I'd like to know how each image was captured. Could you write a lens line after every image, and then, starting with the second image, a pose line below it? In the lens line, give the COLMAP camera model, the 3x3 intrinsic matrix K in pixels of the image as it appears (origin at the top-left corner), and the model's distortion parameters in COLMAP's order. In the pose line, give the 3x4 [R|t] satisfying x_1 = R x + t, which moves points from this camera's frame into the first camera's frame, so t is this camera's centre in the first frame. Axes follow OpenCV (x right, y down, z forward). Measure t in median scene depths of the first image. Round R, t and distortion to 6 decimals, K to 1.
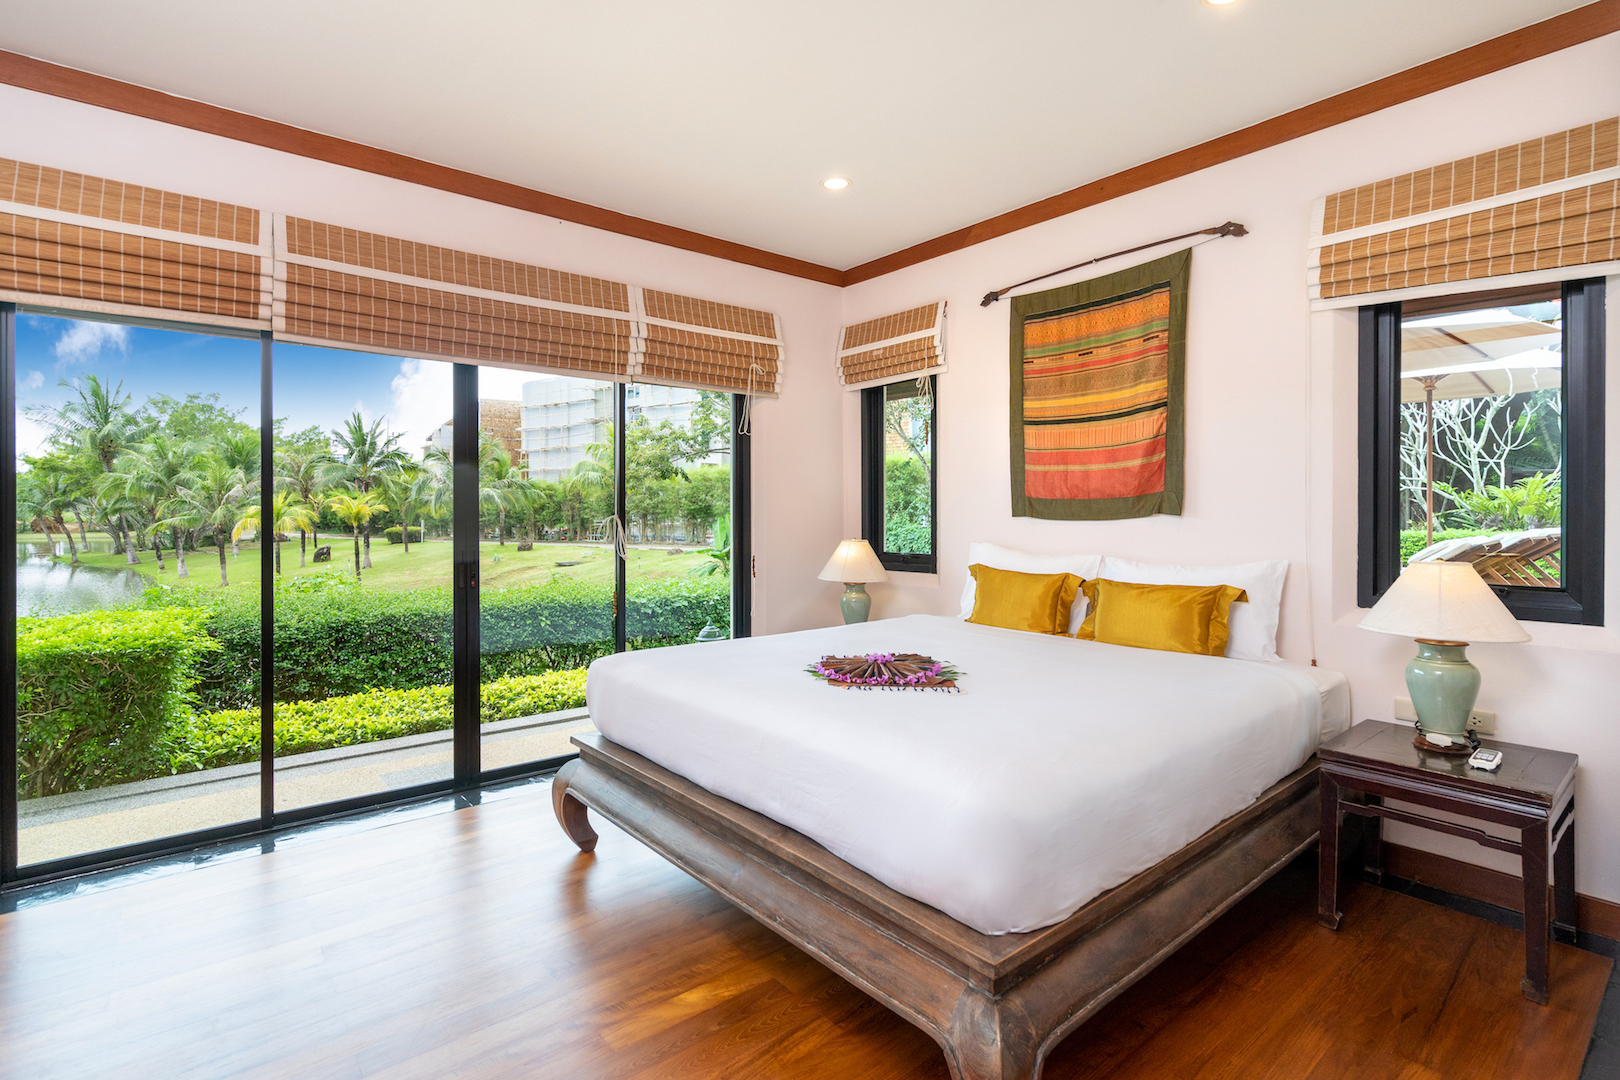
lens RADIAL K [[772.1, 0, 784.2], [0, 772.1, 531.5], [0, 0, 1]] dist [-0.014659, 0.007440]
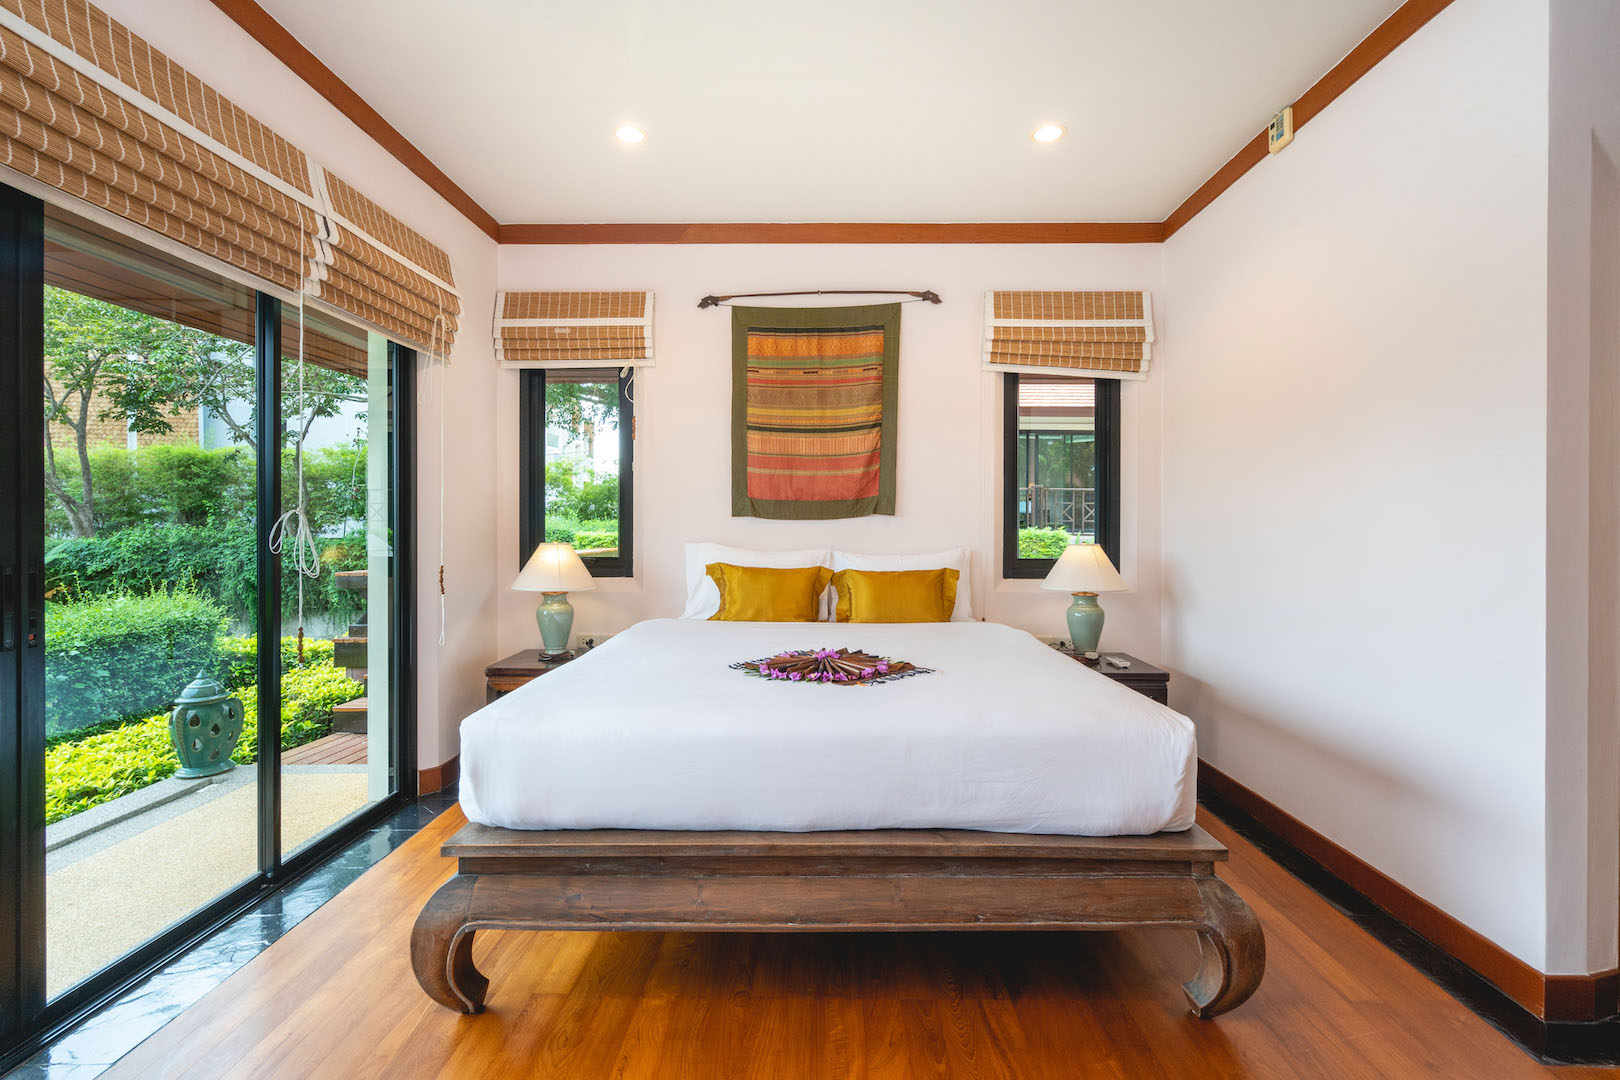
lens RADIAL K [[772.1, 0, 784.2], [0, 772.1, 531.5], [0, 0, 1]] dist [-0.014659, 0.007440]
pose [[0.633837, -0.005671, 0.773446, -0.511817], [0.015060, 0.999874, -0.005011, 0.008028], [-0.773320, 0.014824, 0.633843, 0.315346]]
